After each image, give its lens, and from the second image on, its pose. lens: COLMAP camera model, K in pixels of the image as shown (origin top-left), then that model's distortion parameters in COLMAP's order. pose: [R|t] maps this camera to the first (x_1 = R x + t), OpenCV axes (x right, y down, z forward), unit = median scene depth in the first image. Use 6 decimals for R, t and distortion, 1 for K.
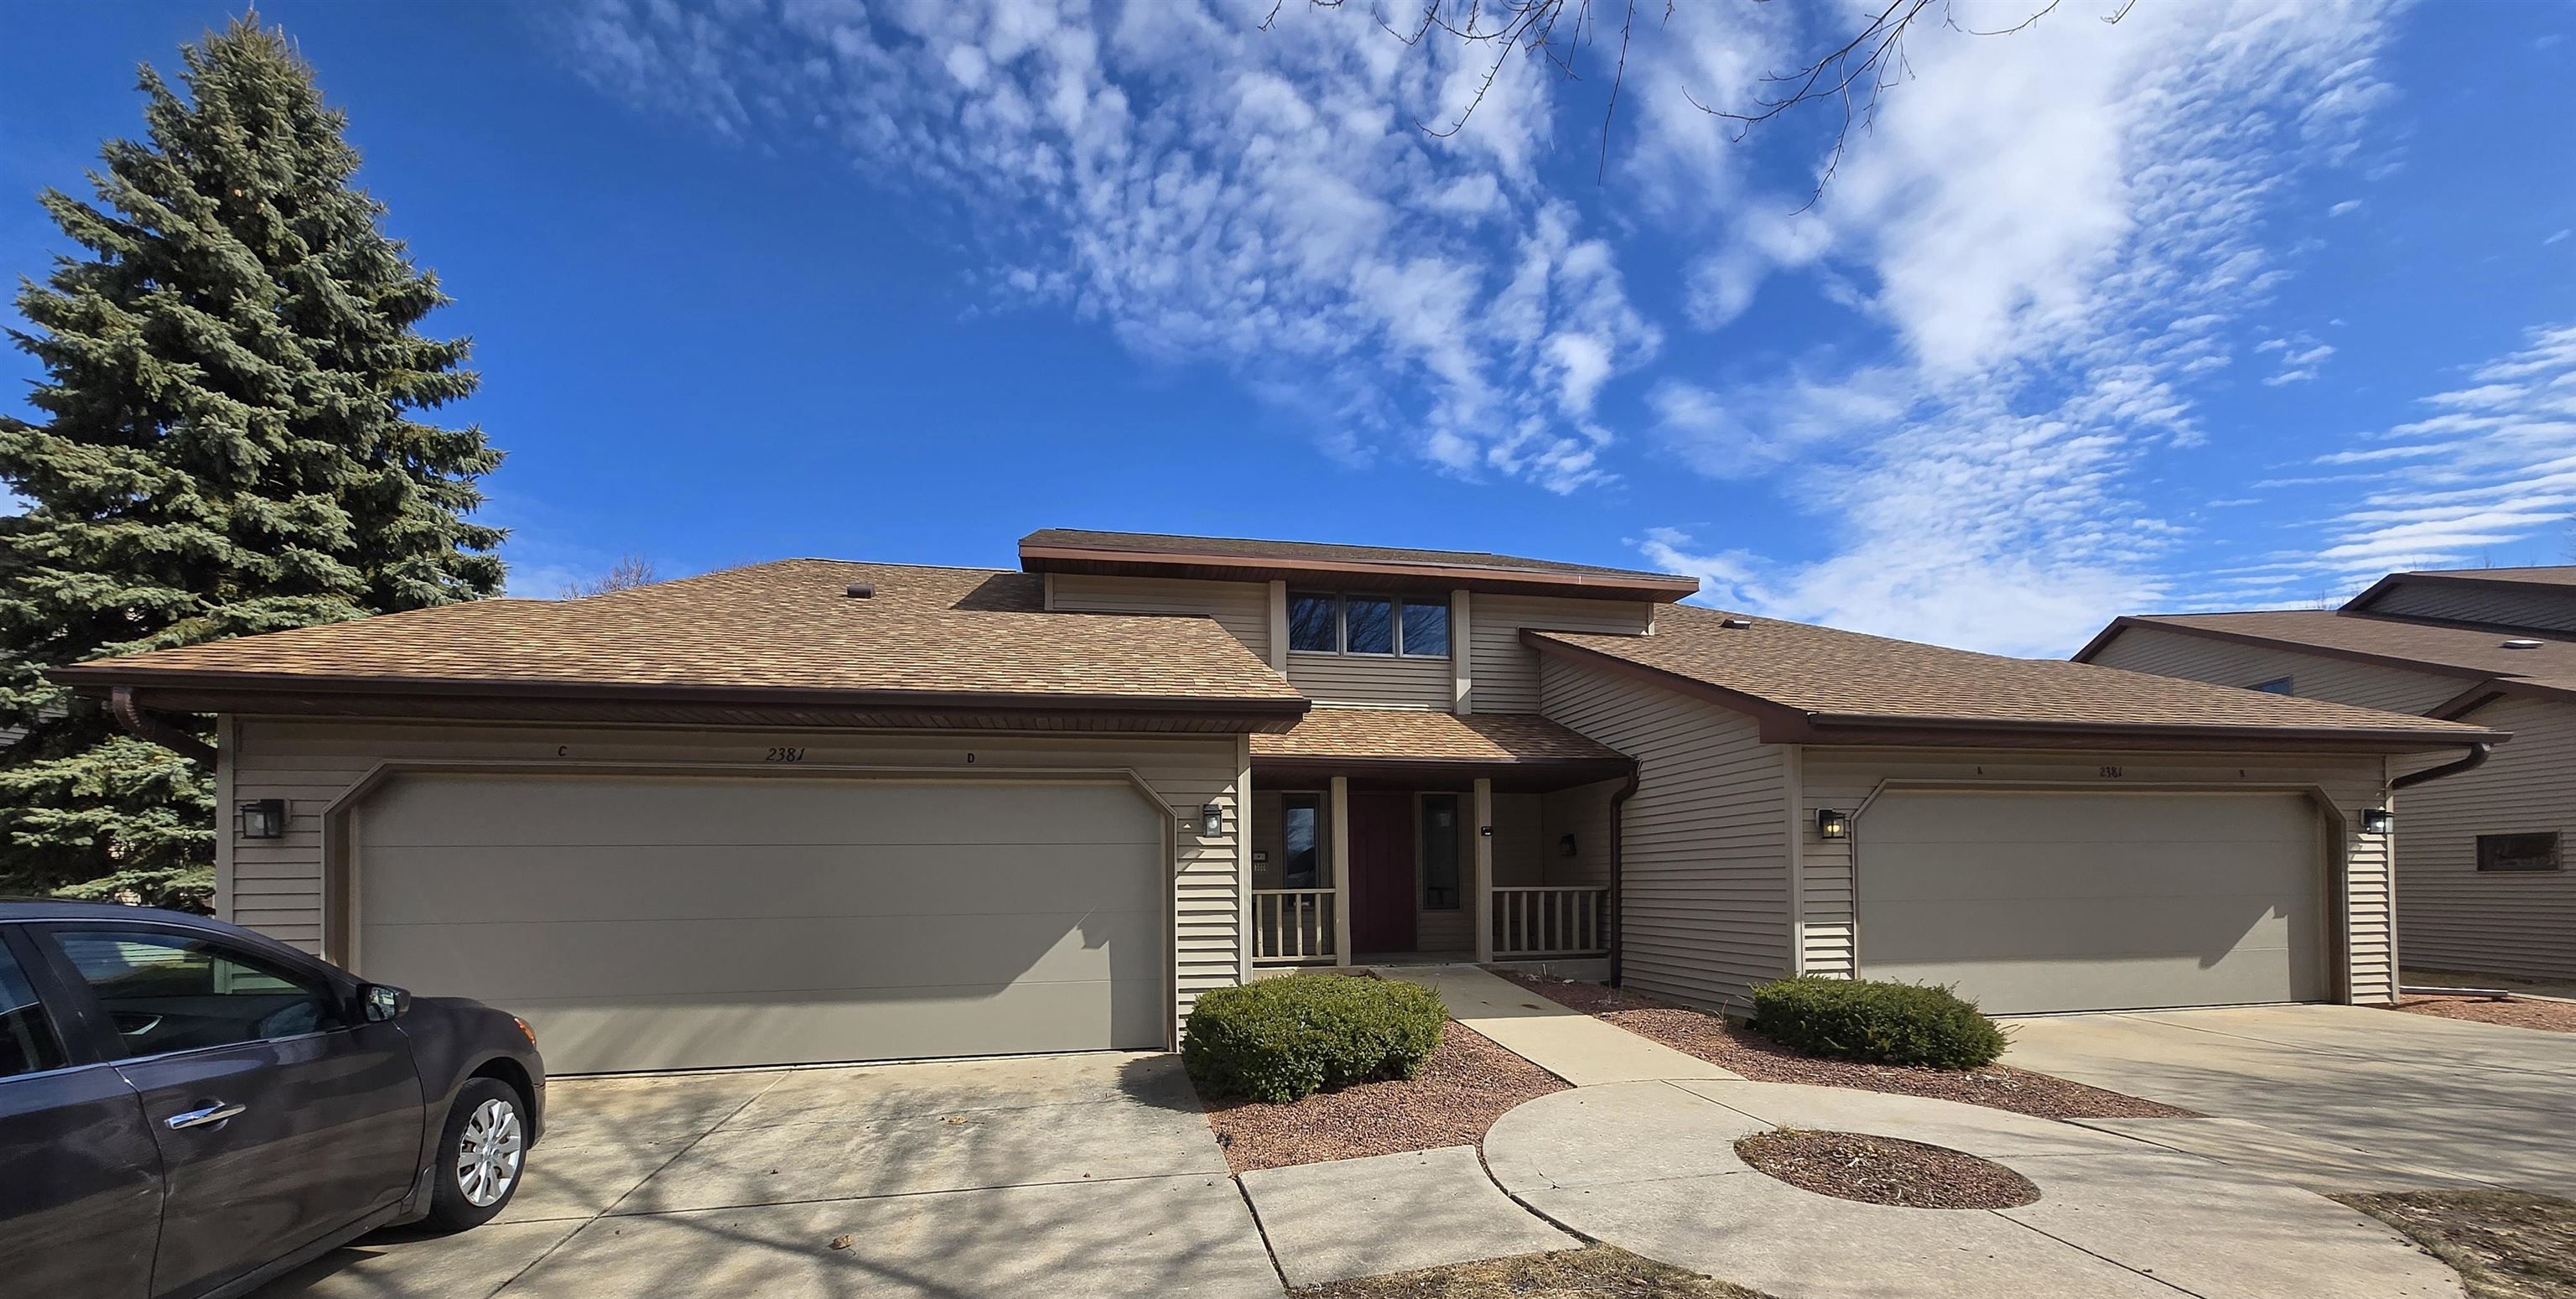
lens RADIAL K [[907.8, 0, 1272.5], [0, 907.8, 848.9], [0, 0, 1]] dist [-0.000141, 0.000071]
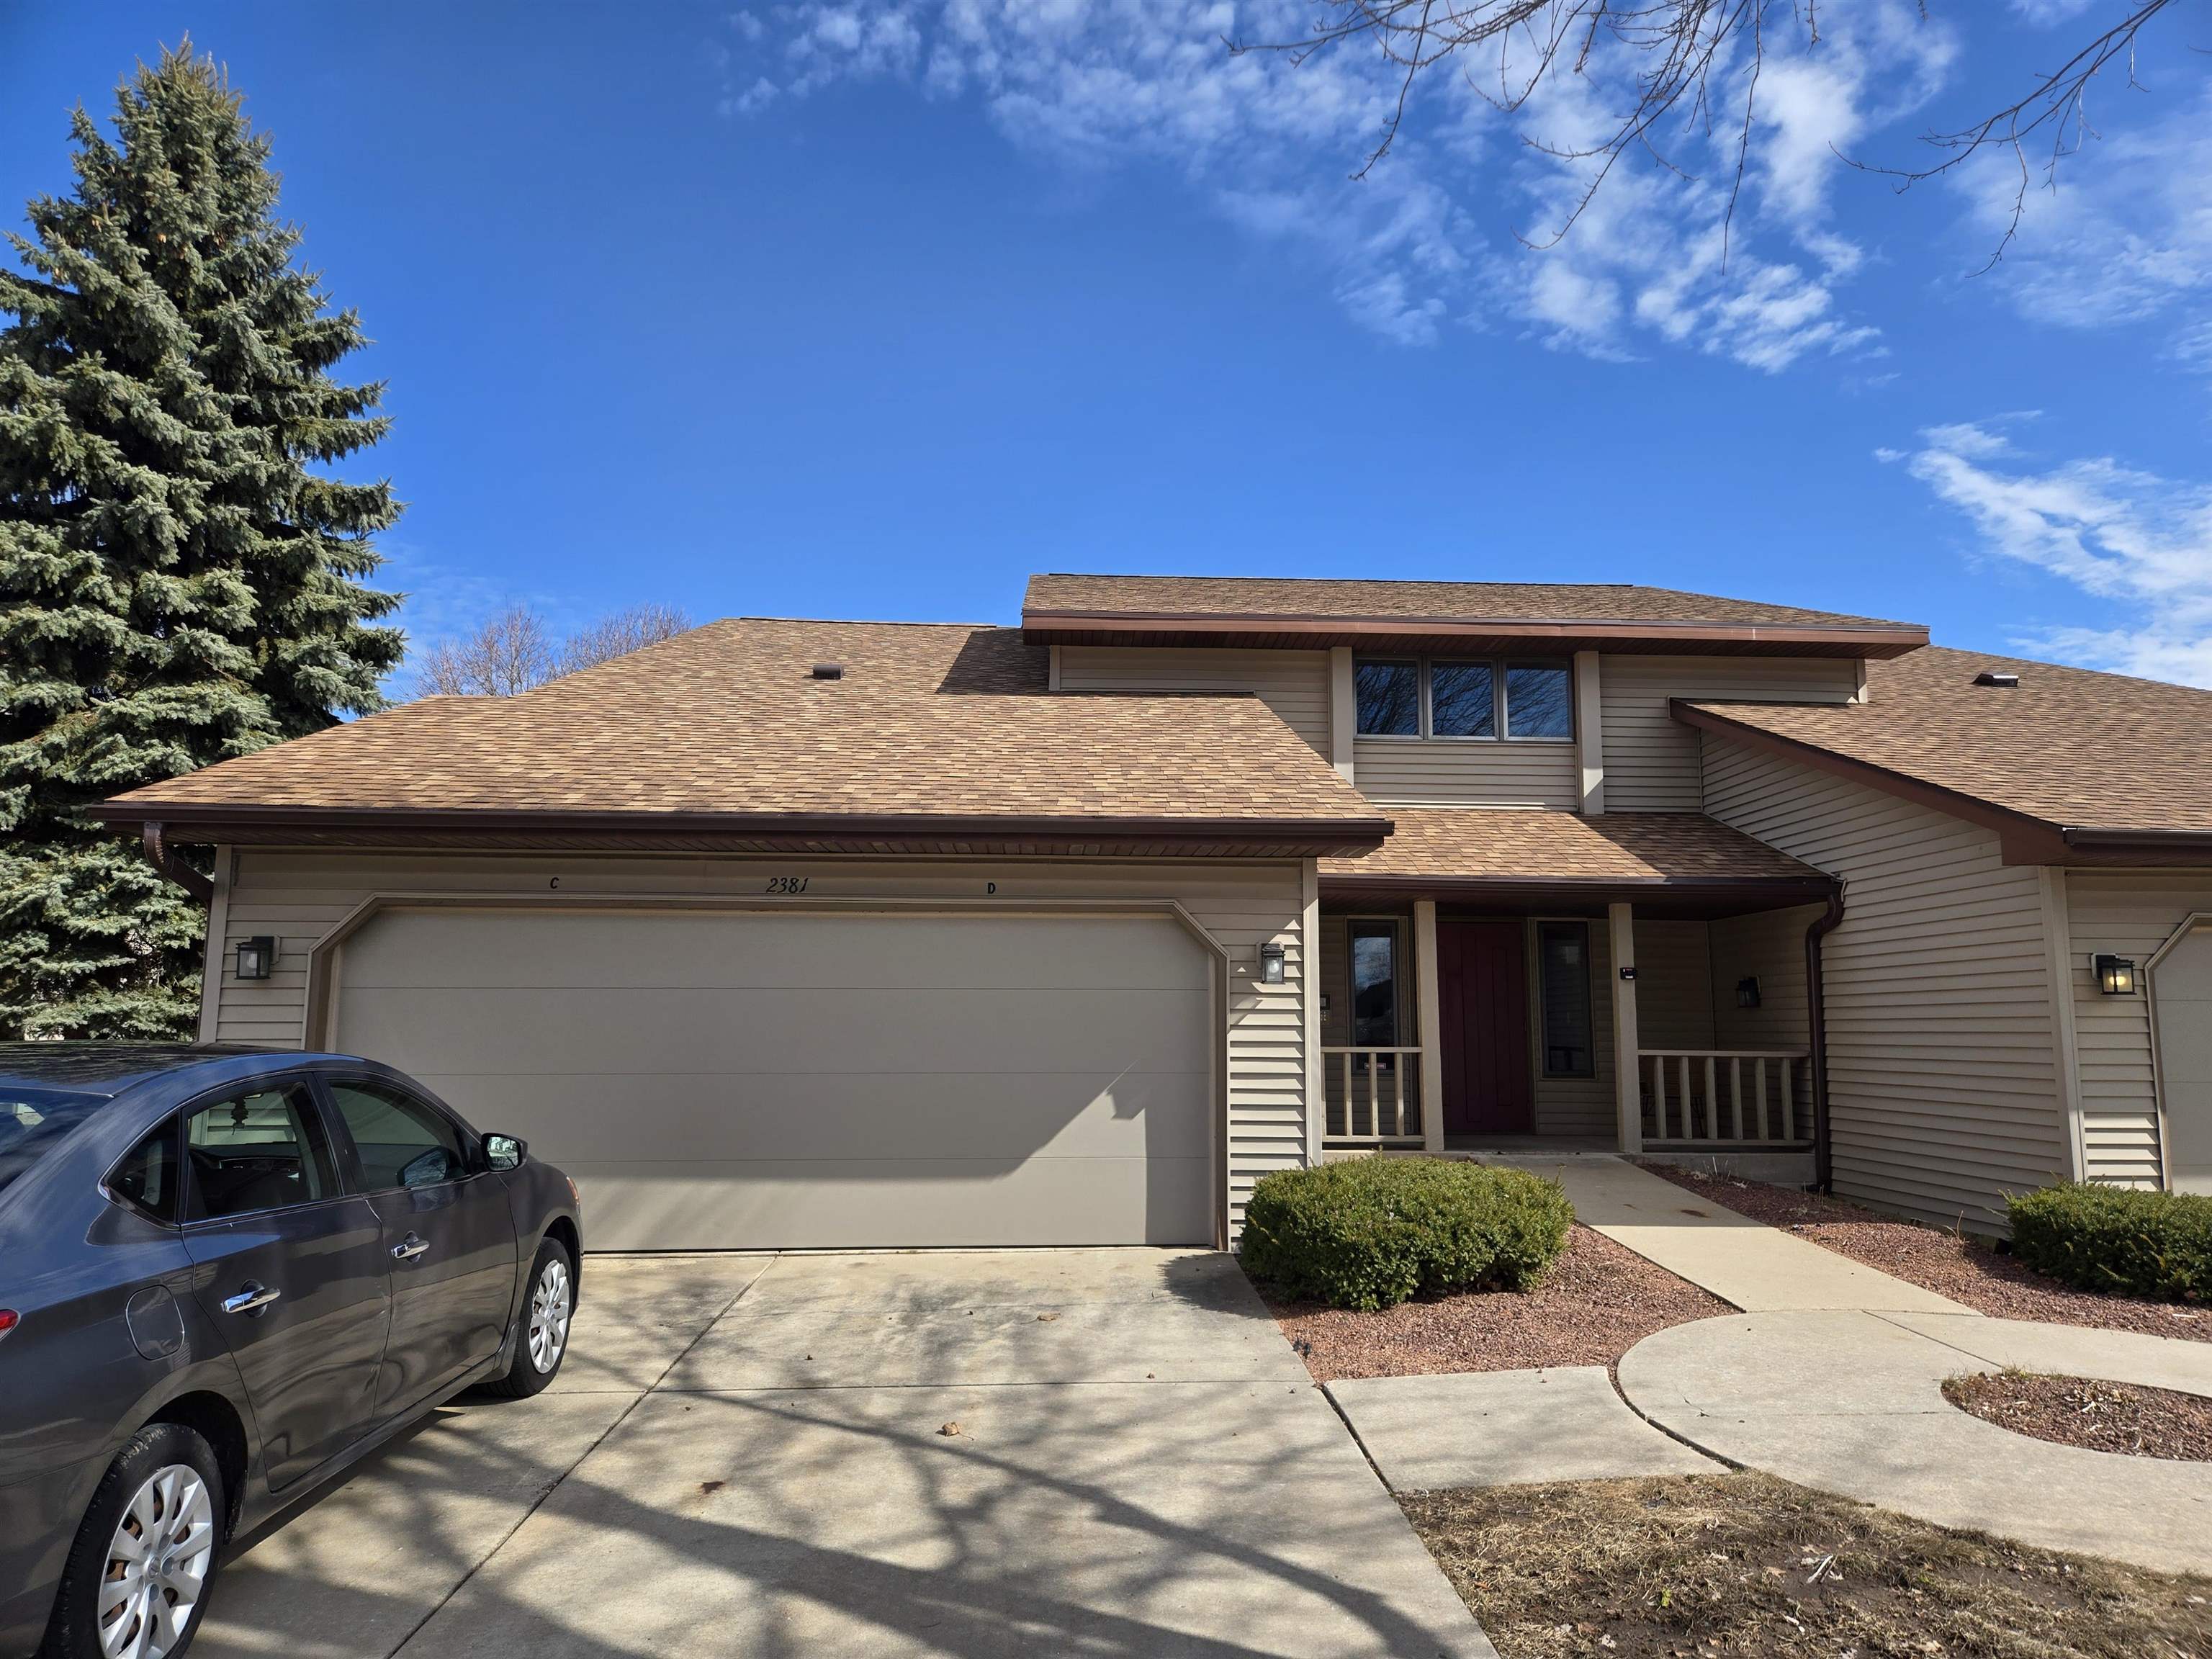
lens RADIAL K [[1486.4, 0, 1104.2], [0, 1486.4, 814.7], [0, 0, 1]] dist [0.071612, -0.065227]
pose [[0.991917, -0.002499, -0.126867, -0.044318], [-0.010216, 0.994988, -0.099471, -0.028197], [0.126480, 0.099963, 0.986920, -0.358292]]
